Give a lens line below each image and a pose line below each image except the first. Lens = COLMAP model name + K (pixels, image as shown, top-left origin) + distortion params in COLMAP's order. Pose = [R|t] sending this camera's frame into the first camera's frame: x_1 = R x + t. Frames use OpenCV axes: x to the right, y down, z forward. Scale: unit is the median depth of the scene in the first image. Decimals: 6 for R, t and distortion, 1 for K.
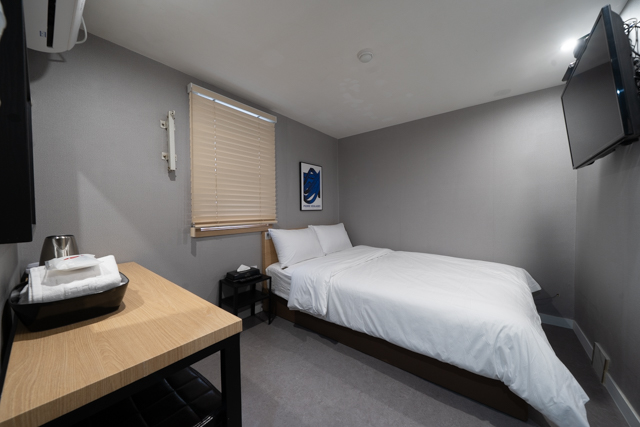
lens RADIAL K [[220.6, 0, 318.0], [0, 220.6, 215.3], [0, 0, 1]] dist [-0.008370, 0.000335]
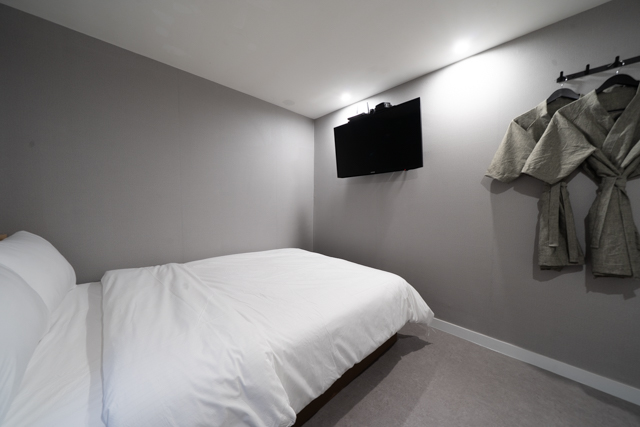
lens RADIAL K [[220.6, 0, 318.4], [0, 220.6, 212.5], [0, 0, 1]] dist [-0.008370, 0.000335]
pose [[0.125801, -0.025248, 0.991734, -0.220326], [0.018028, 0.999569, 0.023161, -0.000190], [-0.991892, 0.014965, 0.126202, 0.467608]]
